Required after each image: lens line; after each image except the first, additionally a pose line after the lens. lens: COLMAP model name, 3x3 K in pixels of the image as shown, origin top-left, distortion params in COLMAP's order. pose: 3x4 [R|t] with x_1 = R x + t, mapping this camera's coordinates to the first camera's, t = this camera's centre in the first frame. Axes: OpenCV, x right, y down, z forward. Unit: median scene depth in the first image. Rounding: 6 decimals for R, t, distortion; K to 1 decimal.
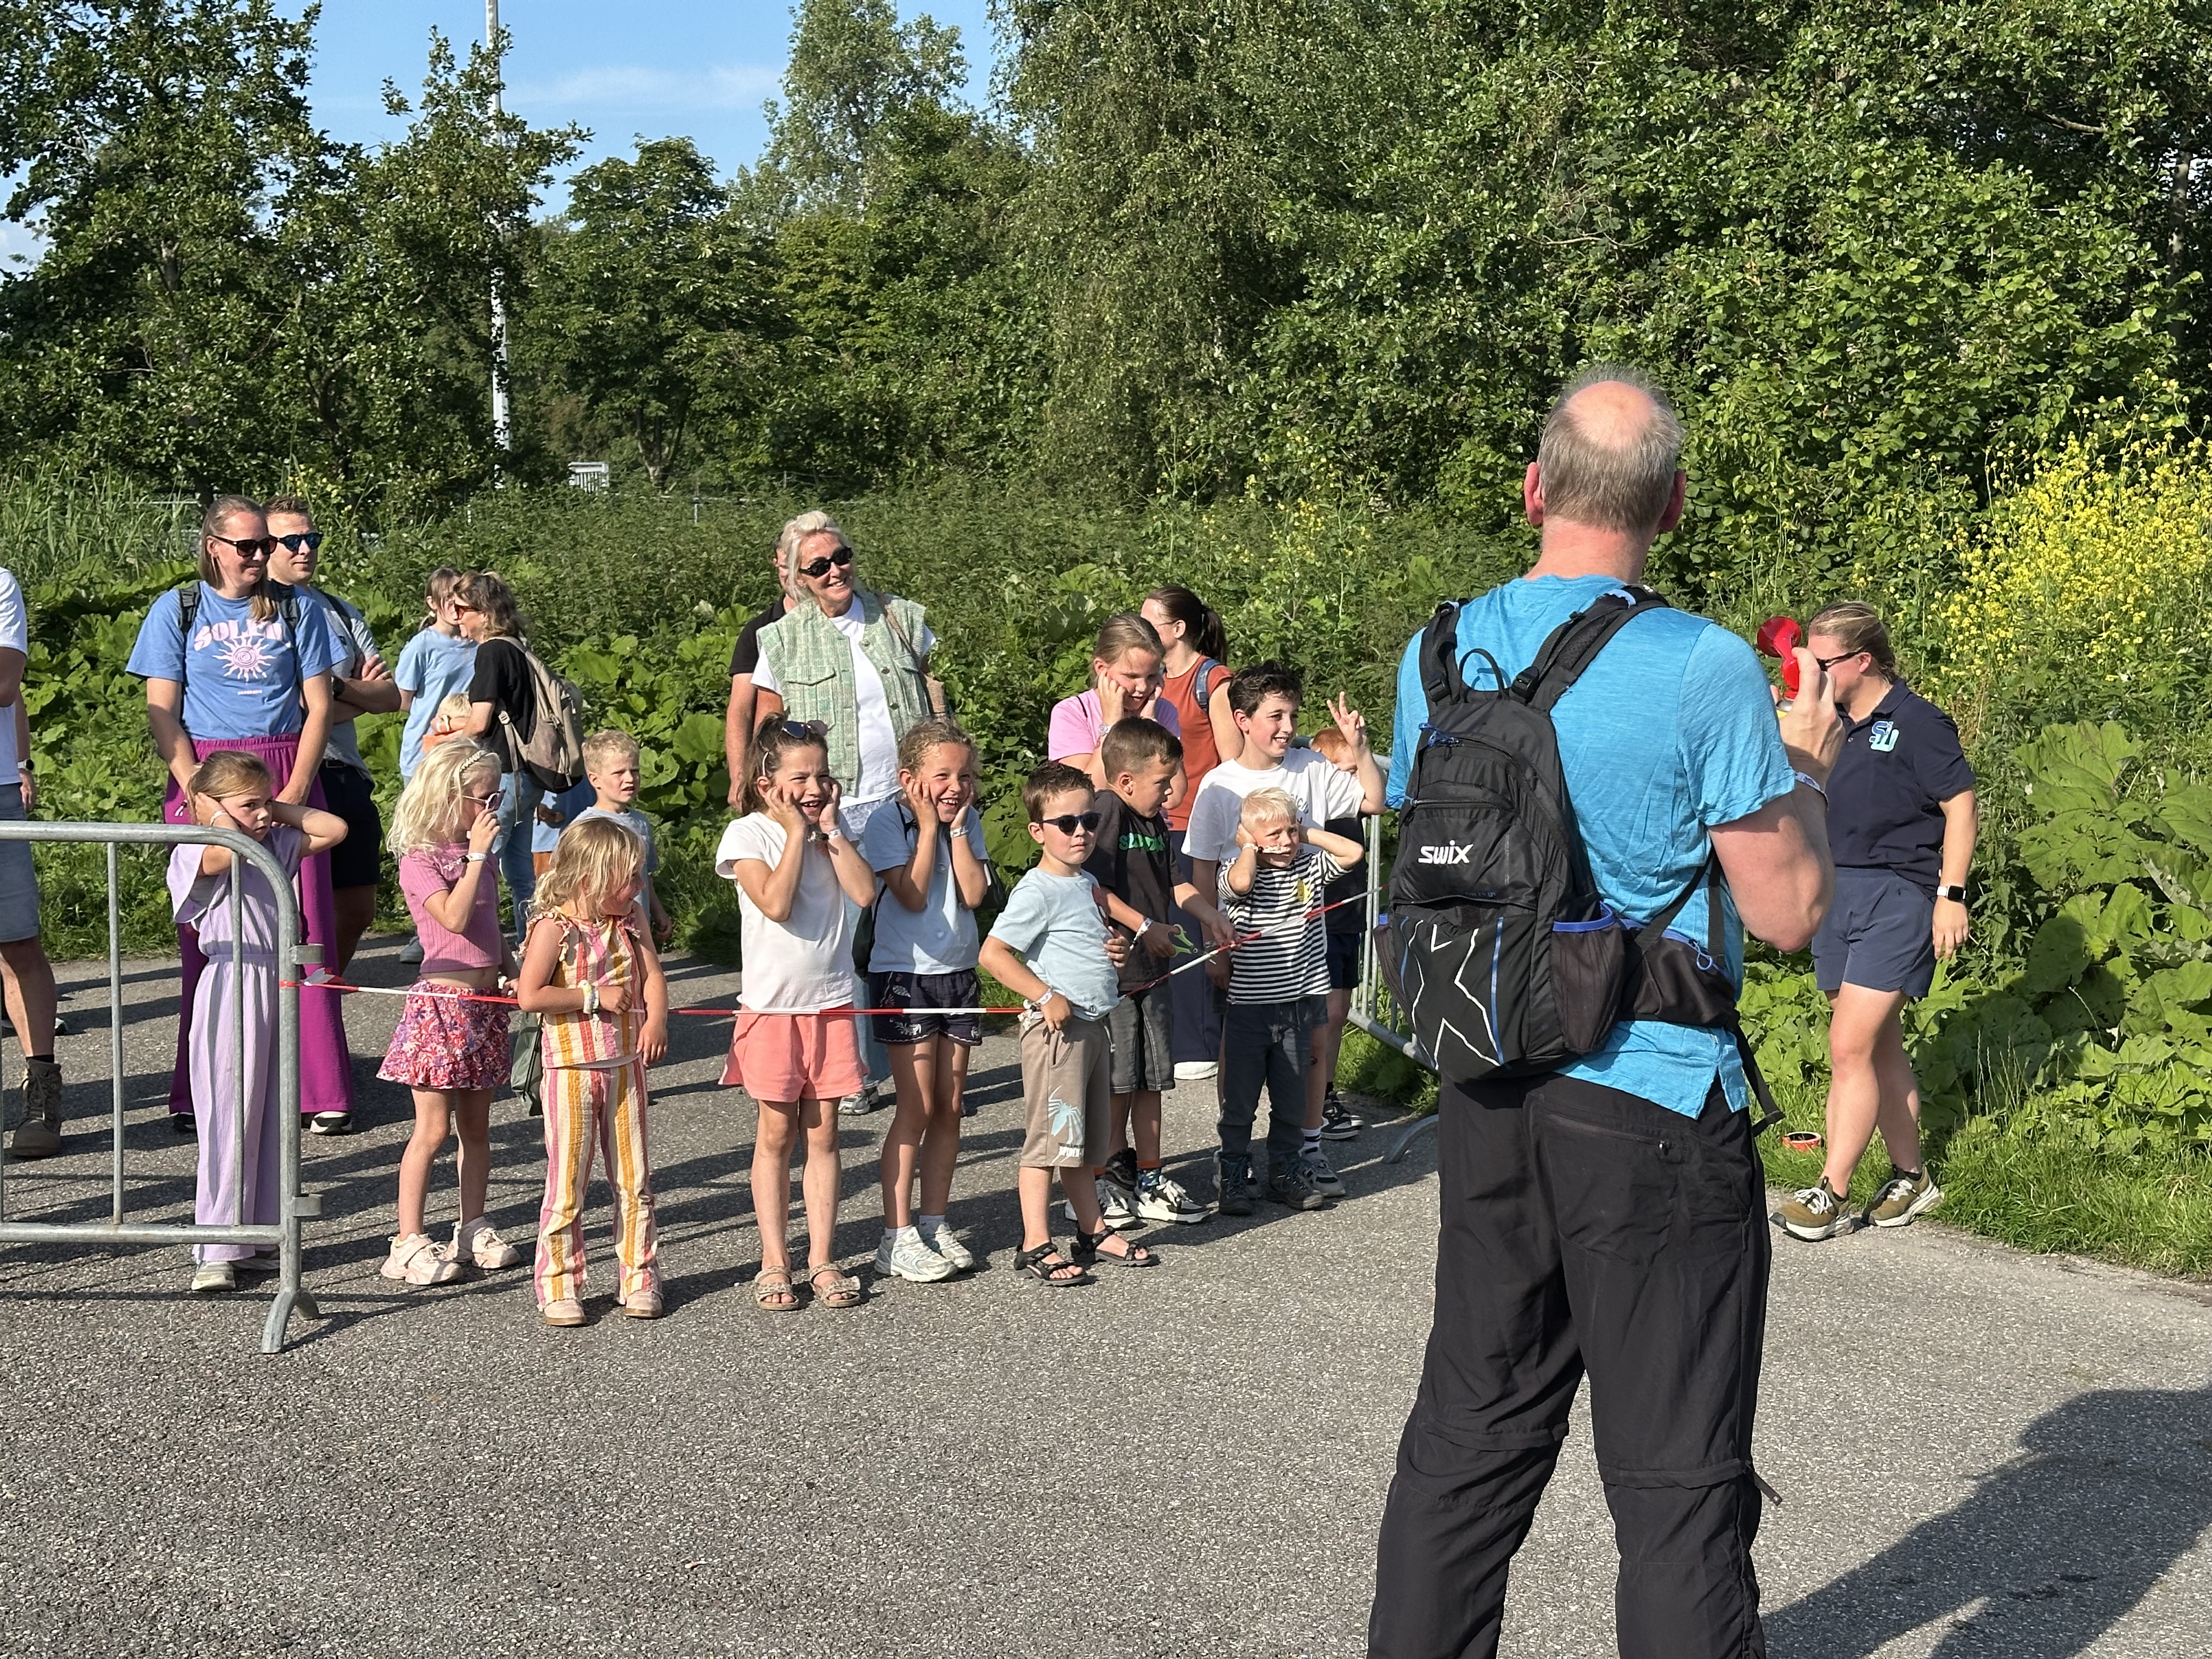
lens RADIAL K [[2967.3, 0, 1109.2], [0, 2967.3, 826.5], [0, 0, 1]] dist [0.143915, -0.350851]
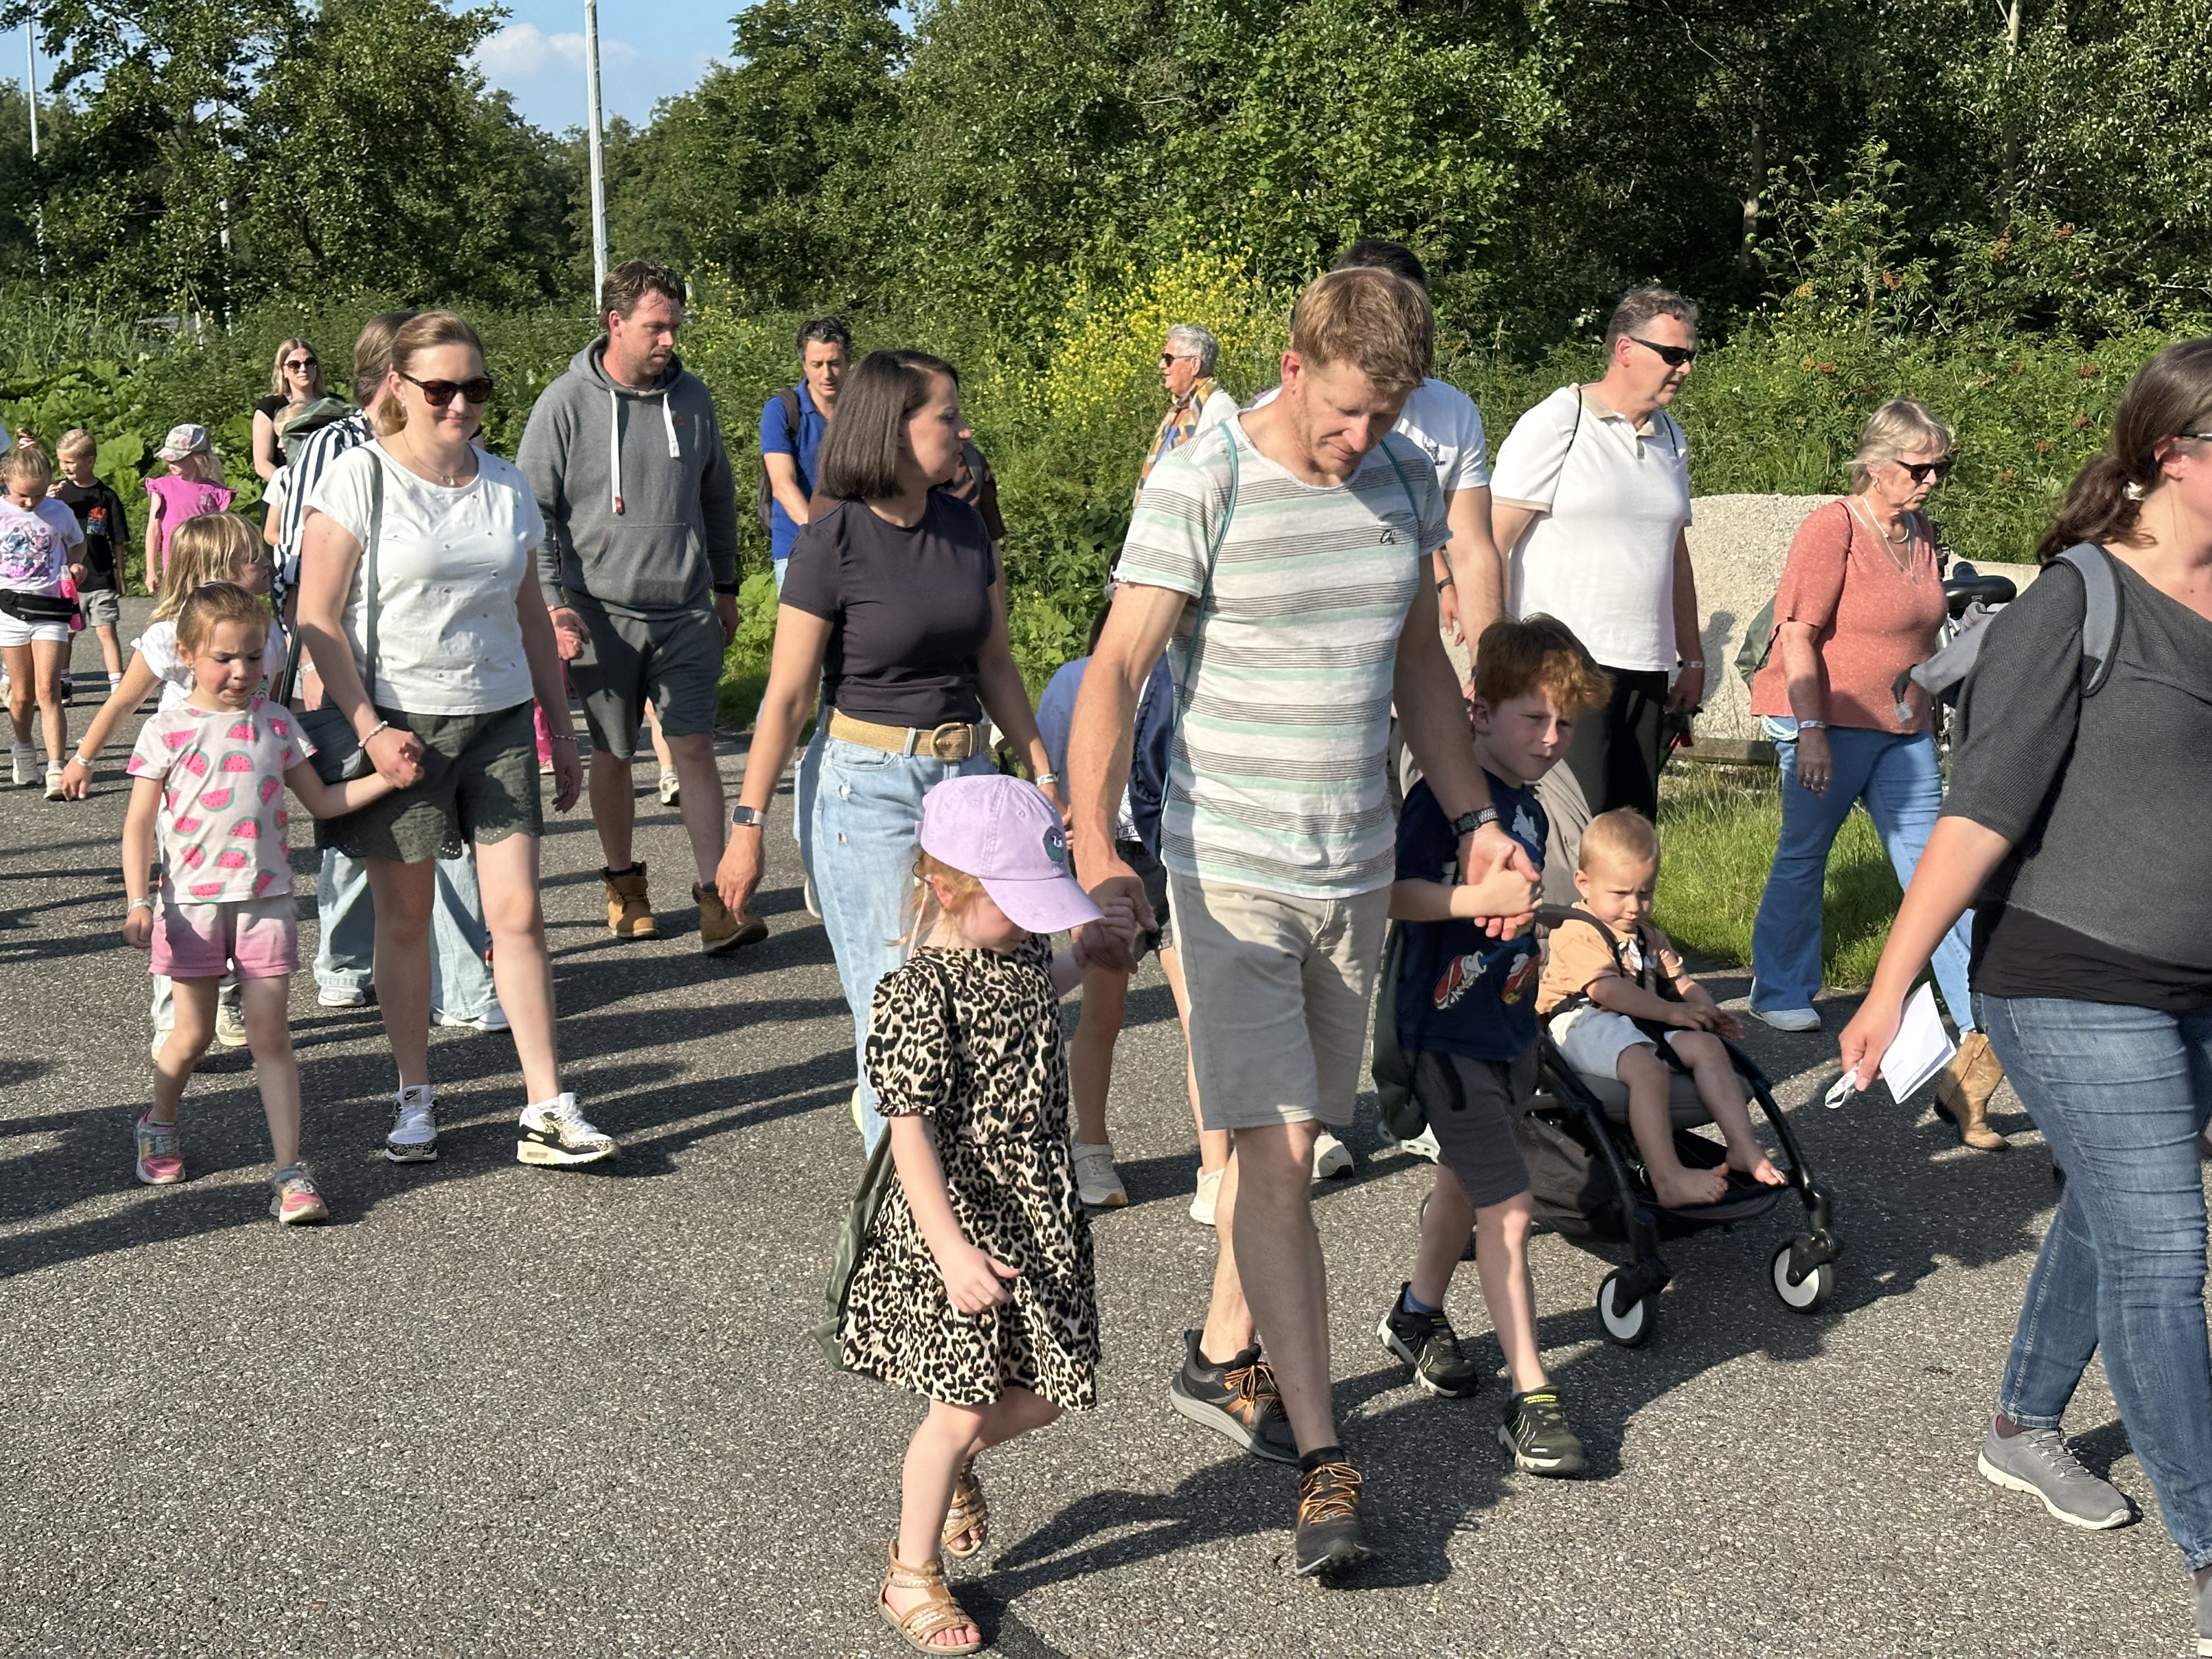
lens RADIAL K [[2967.3, 0, 1109.2], [0, 2967.3, 826.5], [0, 0, 1]] dist [0.143915, -0.350851]
pose [[0.993772, 0.010605, -0.110927, 0.214582], [-0.003913, 0.998168, 0.060374, 0.026315], [0.111364, -0.059564, 0.991993, -0.212566]]
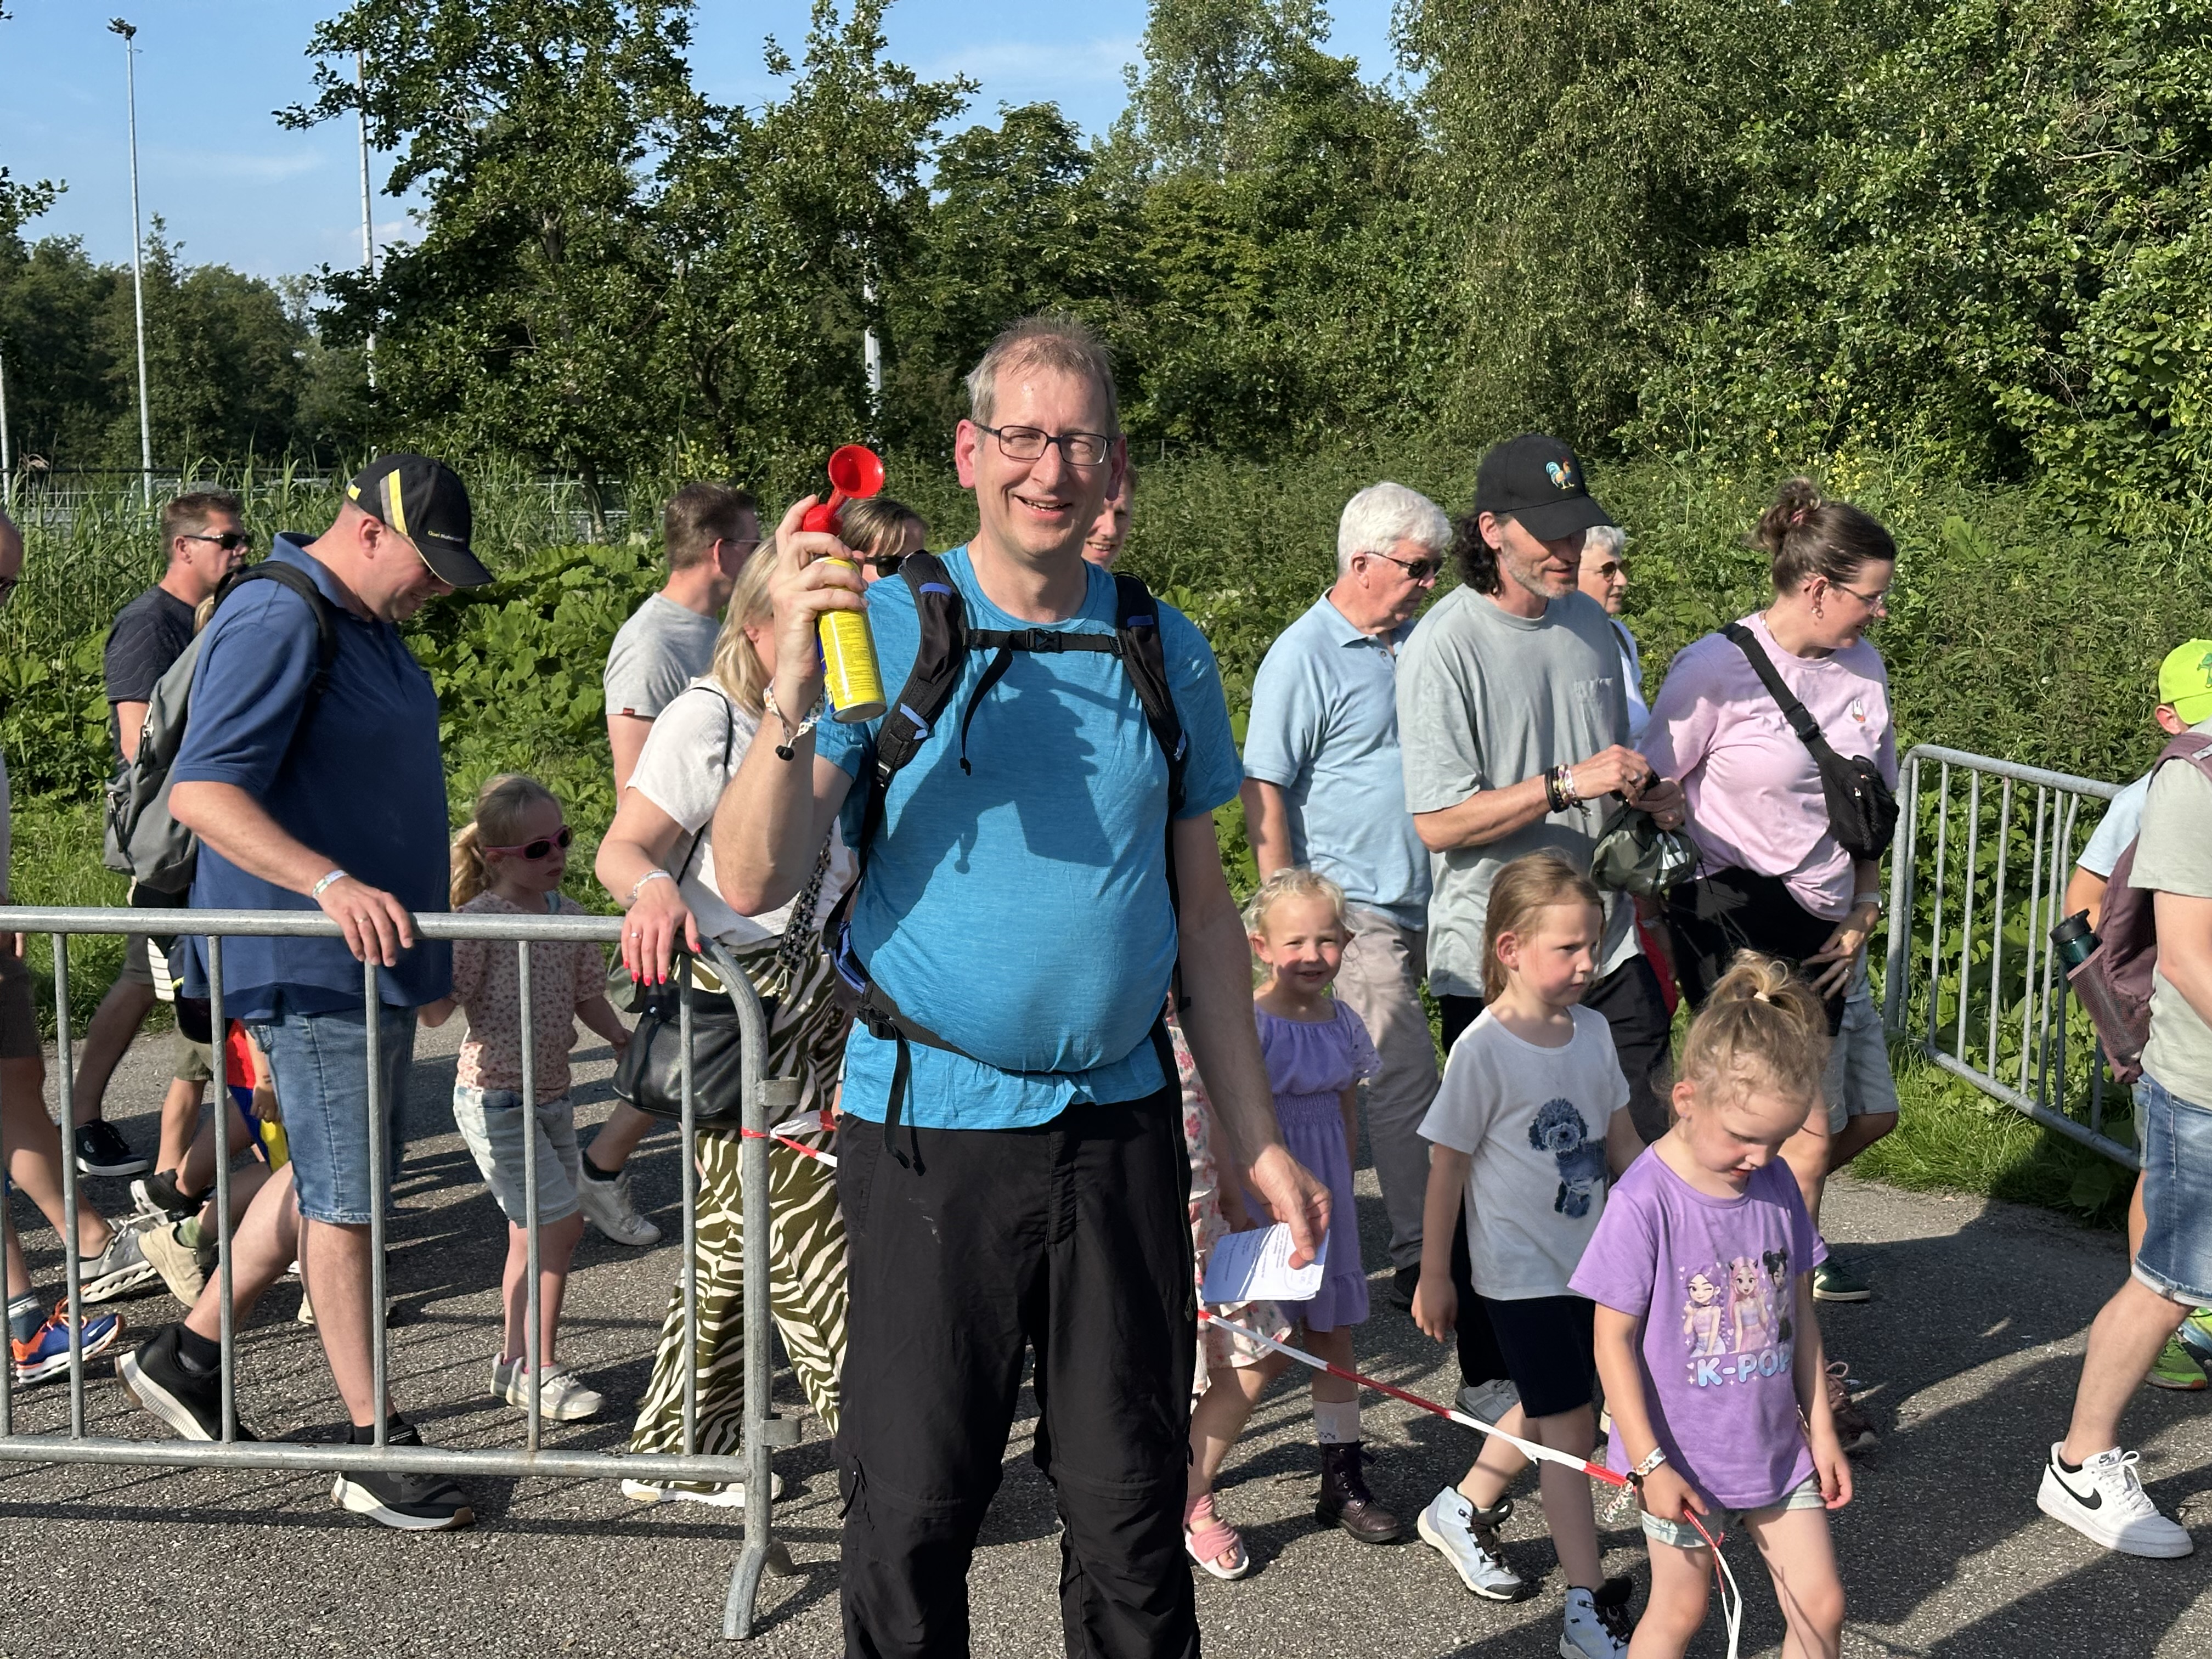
lens RADIAL K [[2967.3, 0, 1109.2], [0, 2967.3, 826.5], [0, 0, 1]] dist [0.143915, -0.350851]
pose [[0.993108, -0.003767, -0.117142, -0.022615], [0.005072, 0.999928, 0.010840, -0.006859], [0.117093, -0.011360, 0.993056, 0.063092]]
